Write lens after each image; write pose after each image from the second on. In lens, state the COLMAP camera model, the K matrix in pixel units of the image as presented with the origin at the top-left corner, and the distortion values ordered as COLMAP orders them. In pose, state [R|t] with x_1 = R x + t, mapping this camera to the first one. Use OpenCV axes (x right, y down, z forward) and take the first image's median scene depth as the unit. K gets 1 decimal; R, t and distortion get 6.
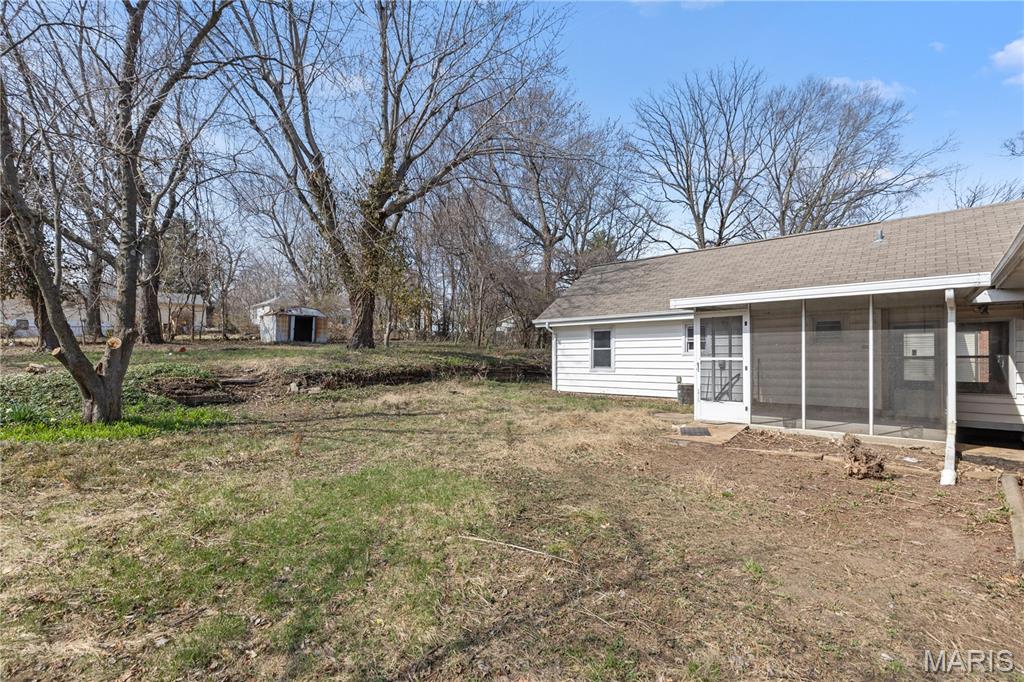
lens RADIAL K [[465.8, 0, 512.6], [0, 465.8, 349.3], [0, 0, 1]] dist [0.001943, 0.000034]
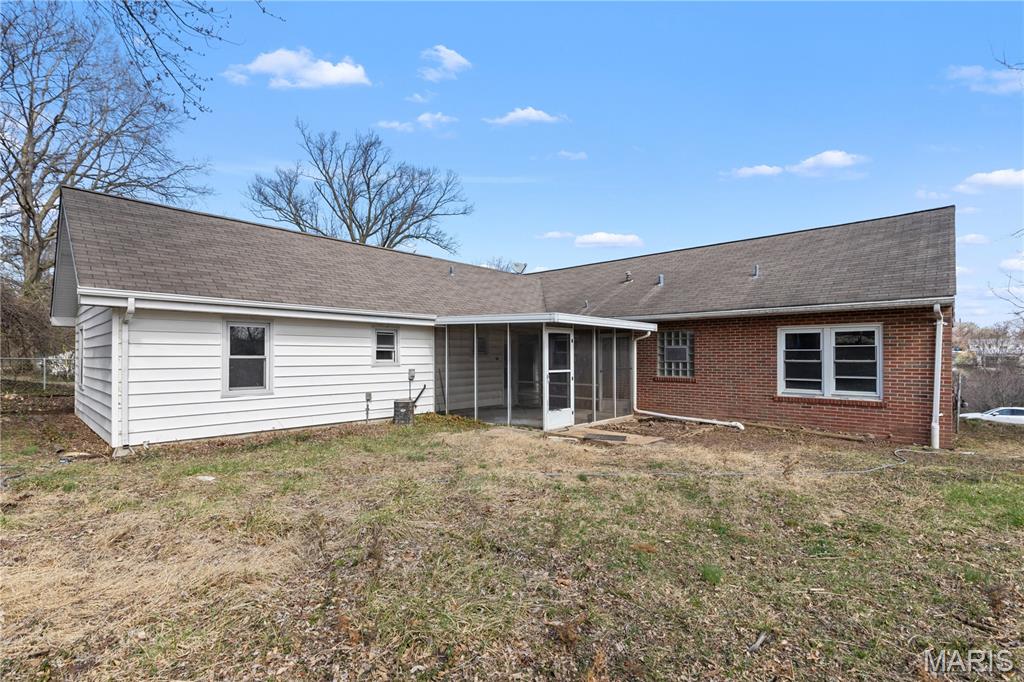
lens RADIAL K [[465.8, 0, 512.8], [0, 465.8, 346.6], [0, 0, 1]] dist [0.001943, 0.000034]
pose [[-0.015389, 0.022561, 0.999627, -0.407026], [-0.019515, 0.999548, -0.022859, -0.007032], [-0.999691, -0.019860, -0.014942, 0.690877]]
